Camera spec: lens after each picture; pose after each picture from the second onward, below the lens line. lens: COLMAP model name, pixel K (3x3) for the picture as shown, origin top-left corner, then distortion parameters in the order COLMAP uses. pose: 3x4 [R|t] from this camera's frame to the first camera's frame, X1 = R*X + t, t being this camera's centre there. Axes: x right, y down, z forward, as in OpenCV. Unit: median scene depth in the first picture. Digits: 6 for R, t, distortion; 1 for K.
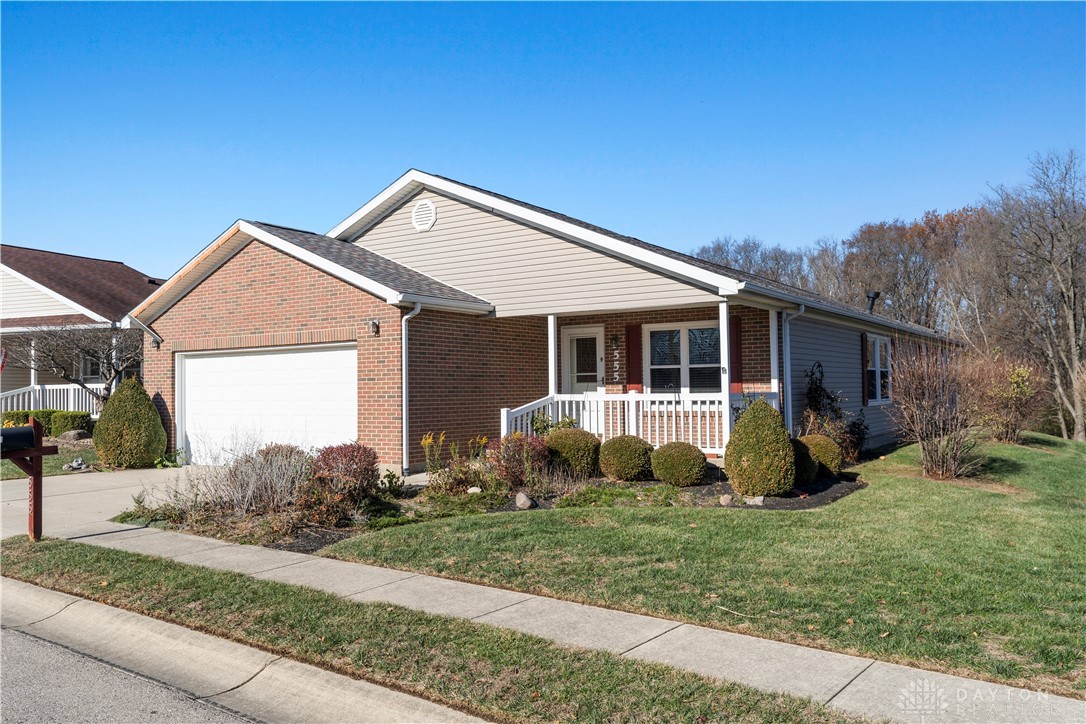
lens RADIAL K [[836.6, 0, 540.2], [0, 836.6, 364.1], [0, 0, 1]] dist [0.002159, 0.000945]
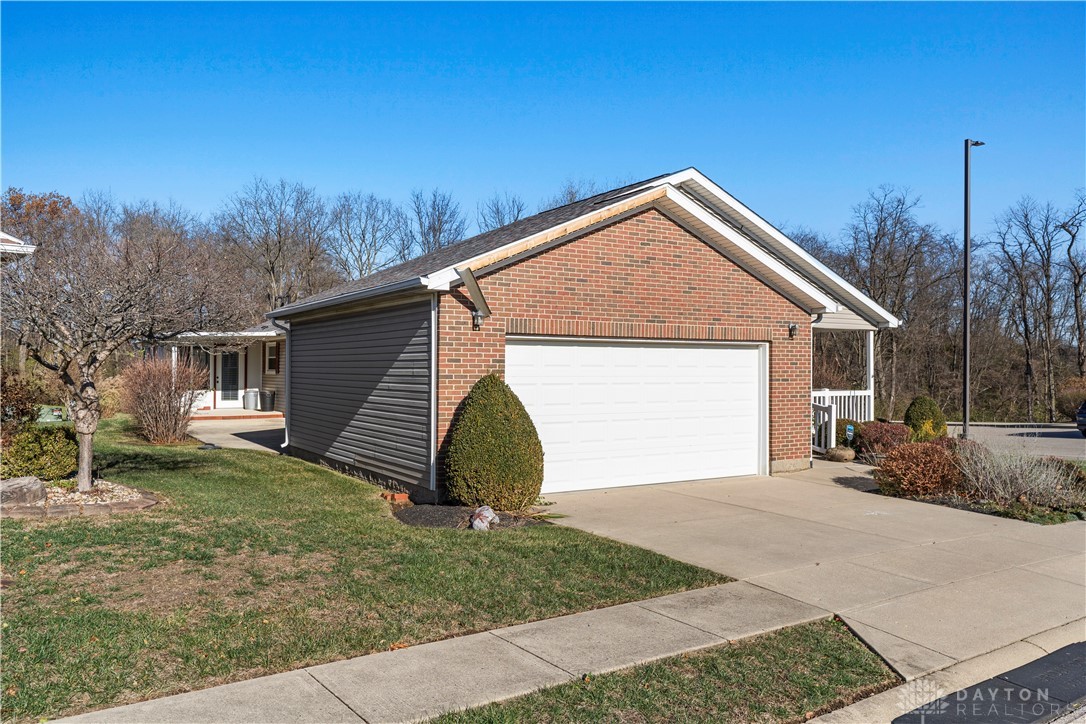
lens RADIAL K [[807.6, 0, 539.9], [0, 807.6, 363.1], [0, 0, 1]] dist [-0.005466, -0.003984]
pose [[0.415829, 0.020550, 0.909210, -1.094861], [-0.036043, 0.999332, -0.006102, 0.012722], [-0.908728, -0.030233, 0.416292, 0.753728]]
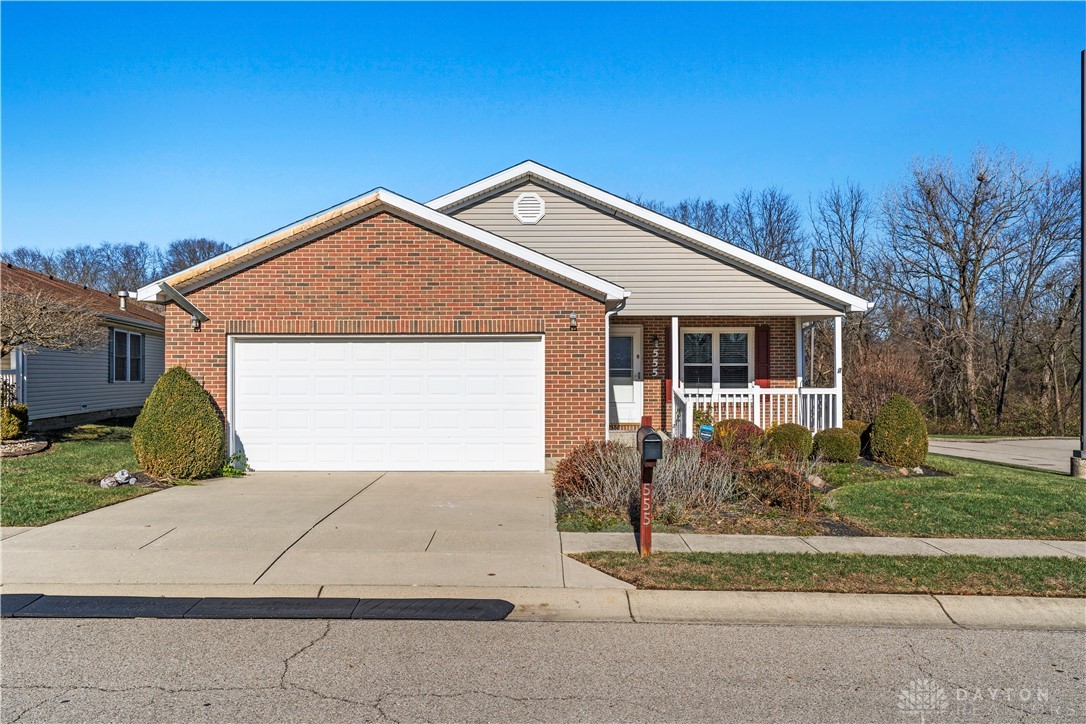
lens RADIAL K [[807.6, 0, 538.9], [0, 807.6, 367.6], [0, 0, 1]] dist [-0.005466, -0.003984]
pose [[0.831270, 0.017673, 0.555588, -0.666535], [-0.025349, 0.999660, 0.006128, 0.005903], [-0.555291, -0.019177, 0.831435, 0.193596]]
